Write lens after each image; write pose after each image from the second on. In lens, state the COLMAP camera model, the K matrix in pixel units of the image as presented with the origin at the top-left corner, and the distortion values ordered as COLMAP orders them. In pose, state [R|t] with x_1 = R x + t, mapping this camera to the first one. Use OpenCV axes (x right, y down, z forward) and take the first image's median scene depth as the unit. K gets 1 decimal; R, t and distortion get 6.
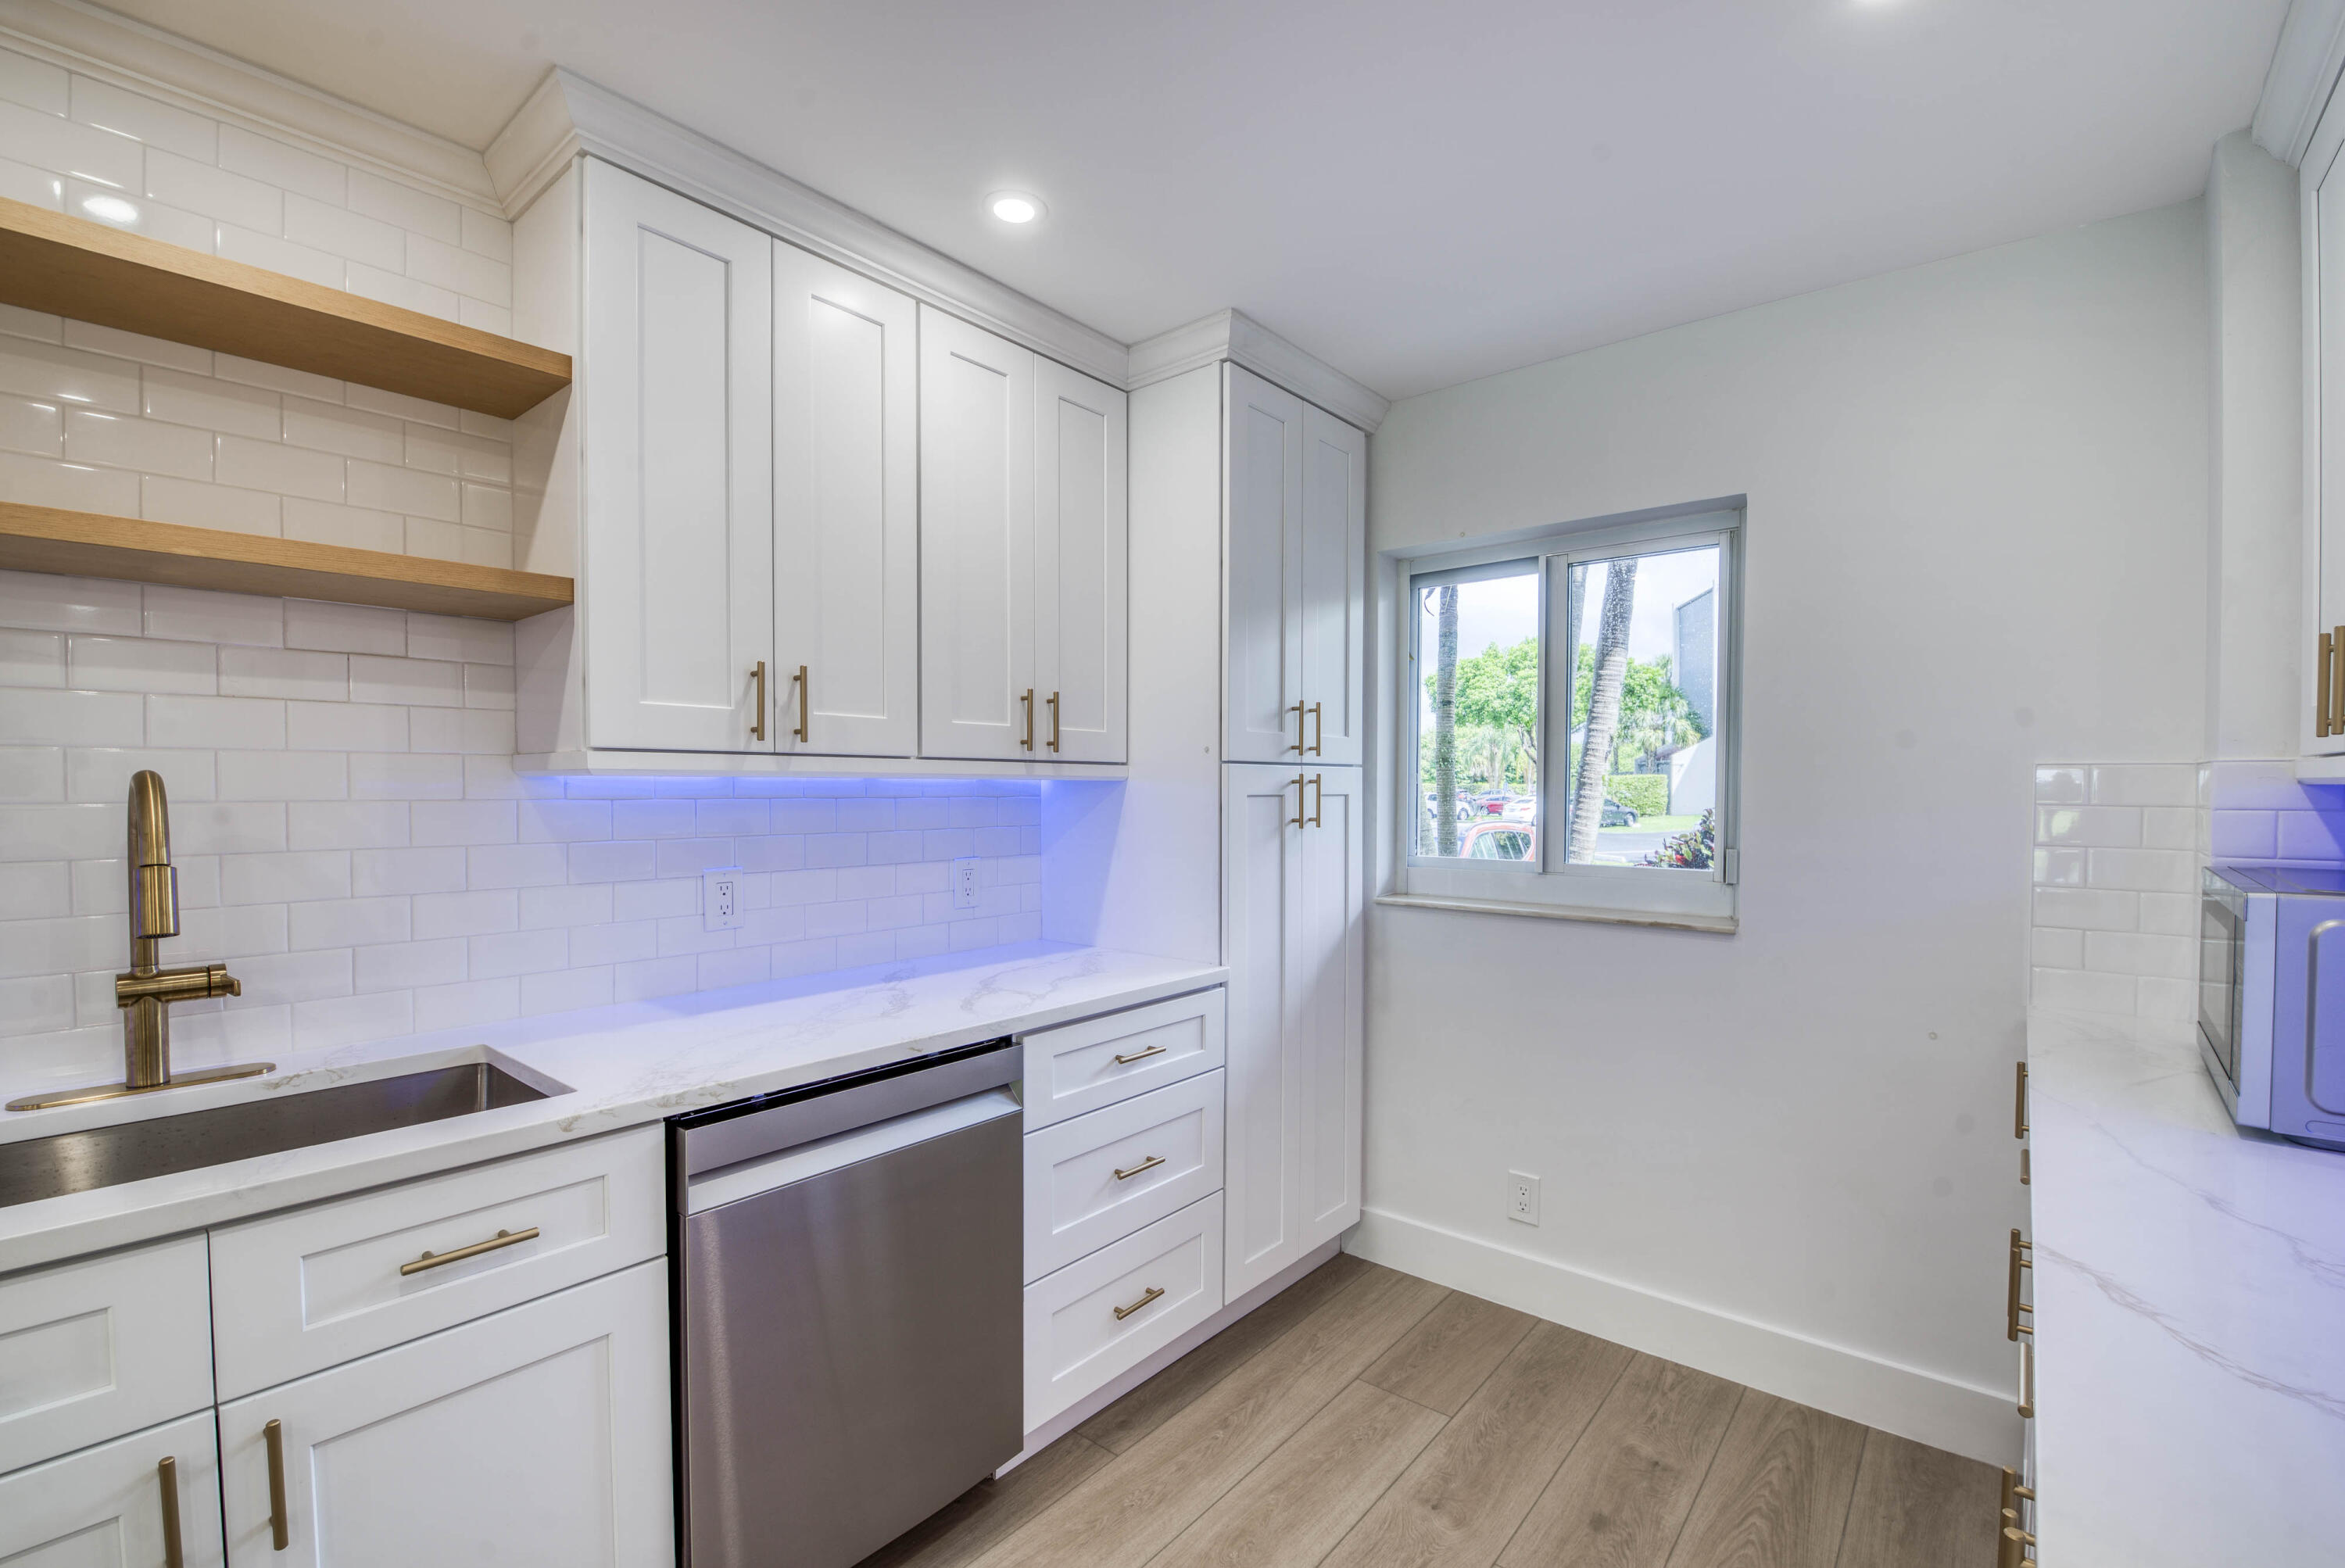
lens RADIAL K [[1006.3, 0, 1196.1], [0, 1006.3, 815.4], [0, 0, 1]] dist [-0.004969, -0.007942]
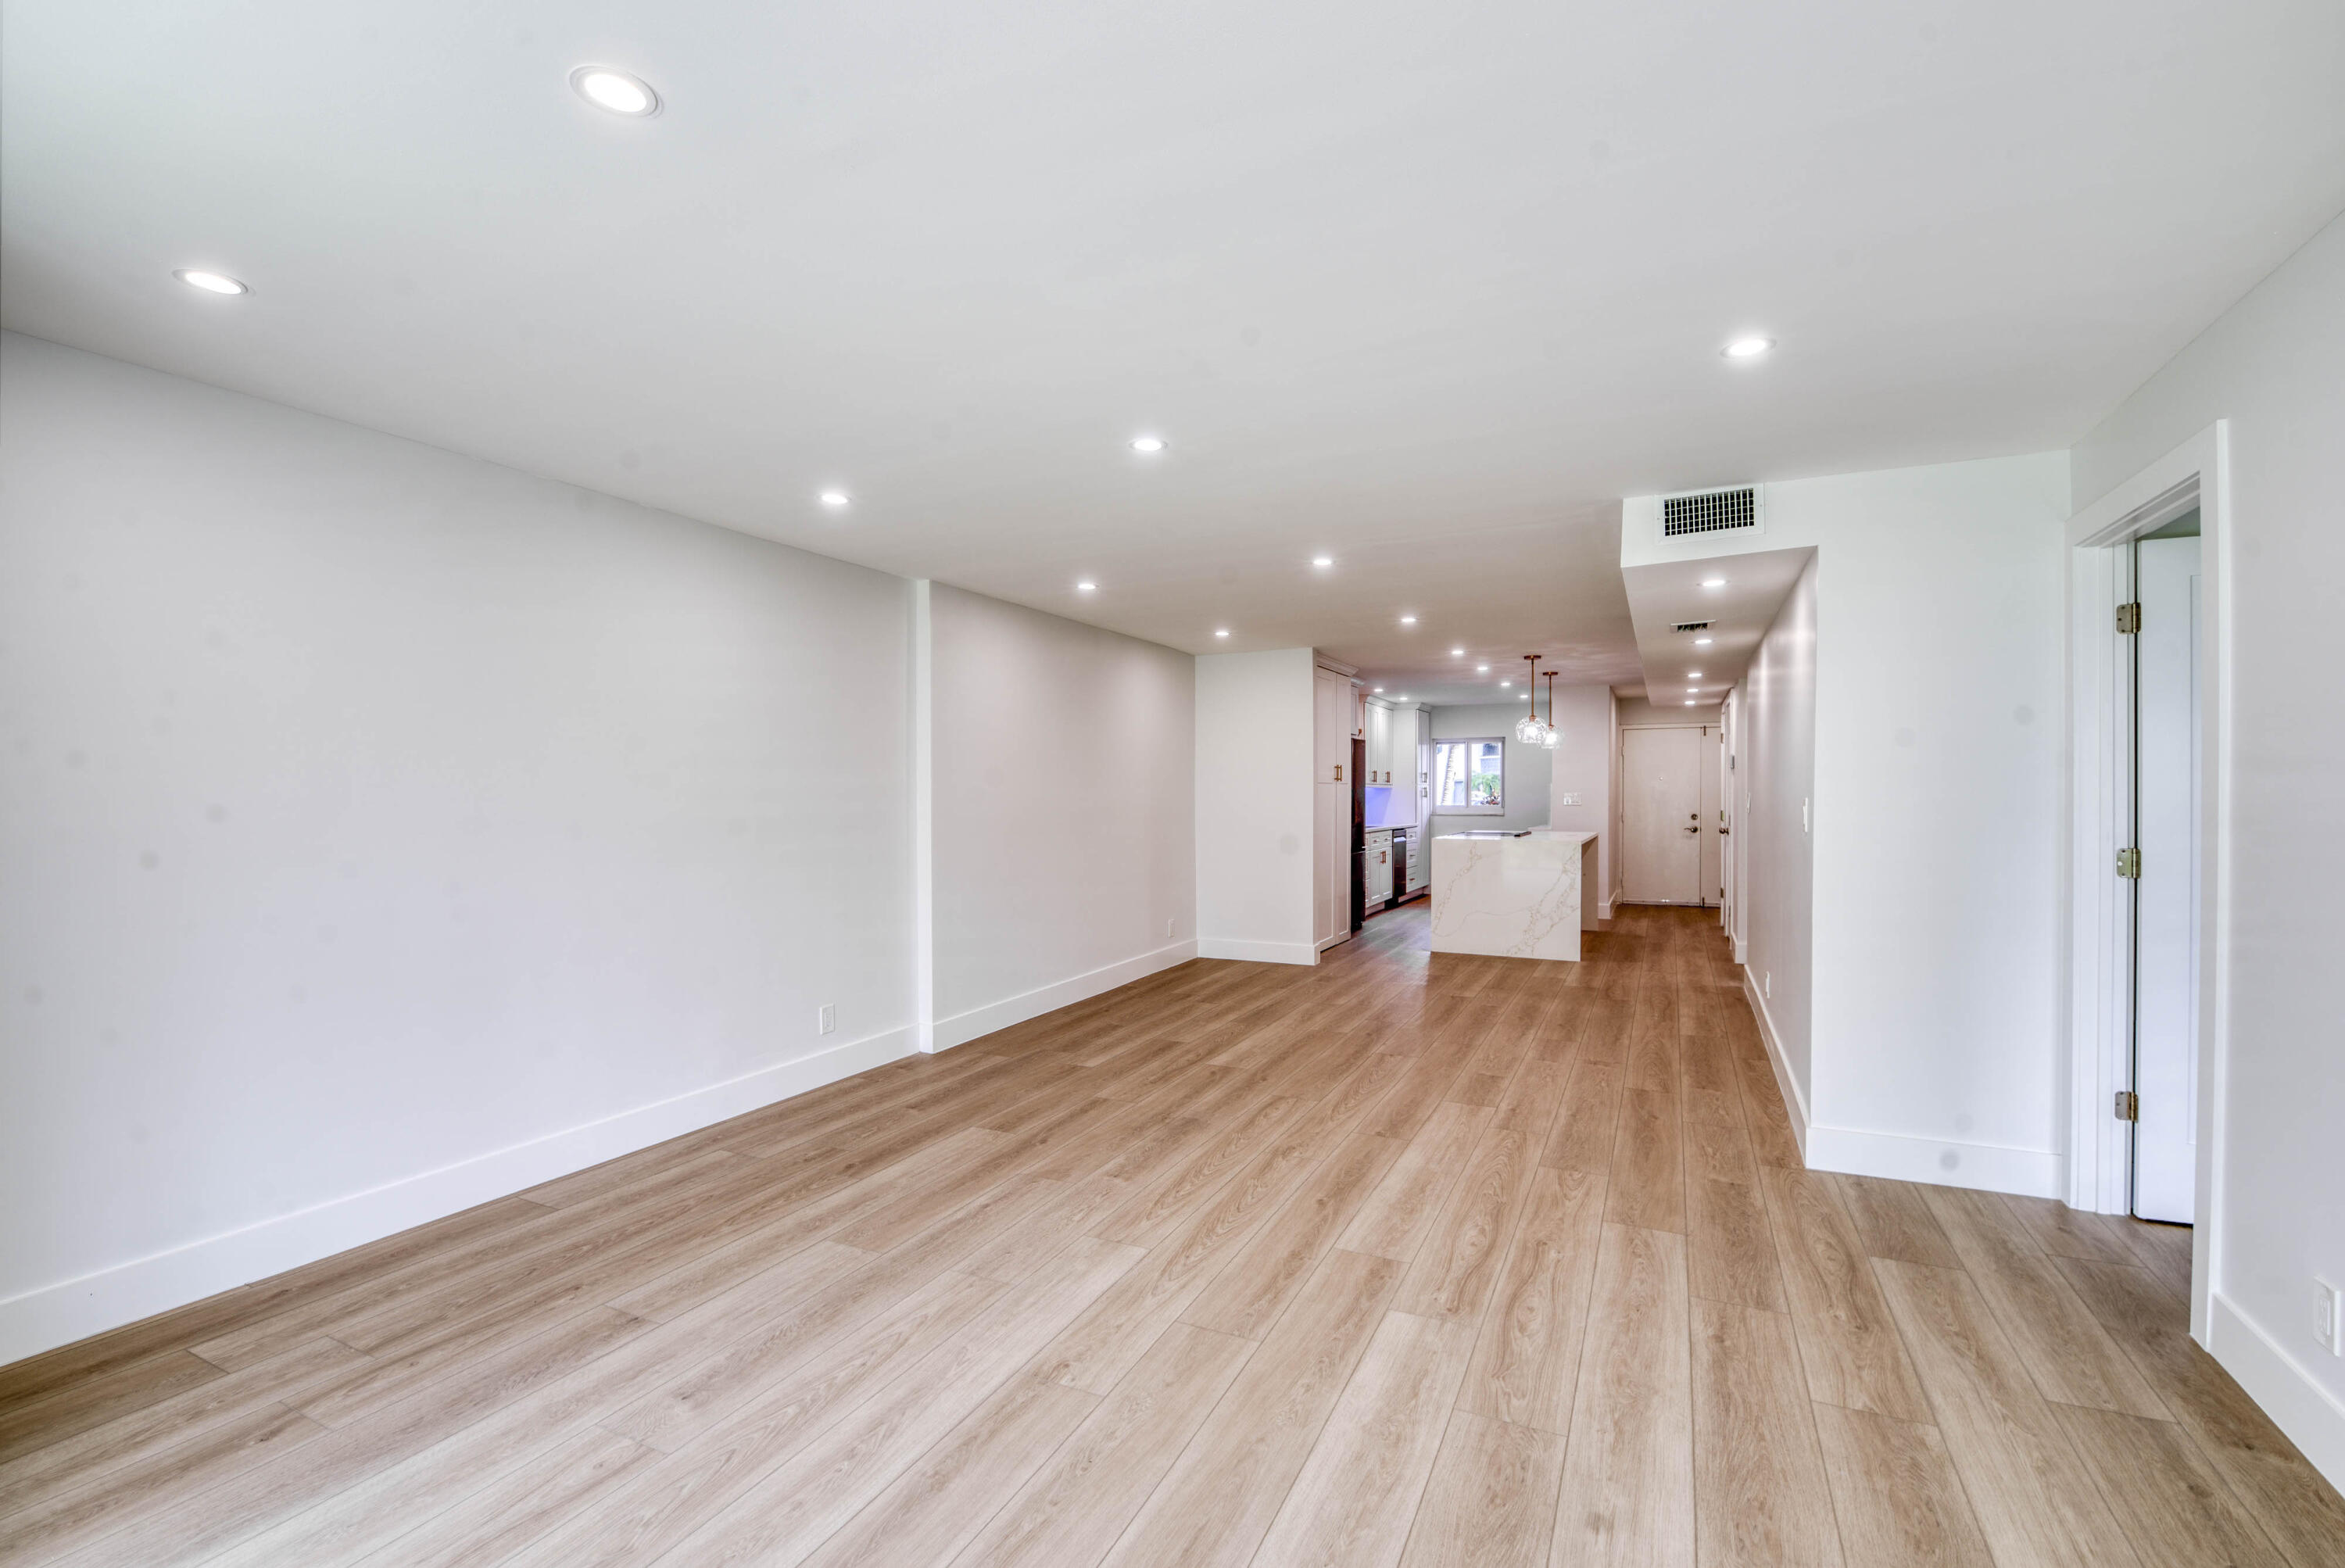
lens RADIAL K [[1006.3, 0, 1197.7], [0, 1006.3, 777.5], [0, 0, 1]] dist [-0.004969, -0.007942]
pose [[0.971933, -0.000246, 0.235258, -2.474097], [0.010380, 0.999070, -0.041839, 0.126983], [-0.235029, 0.043107, 0.971032, -4.094565]]
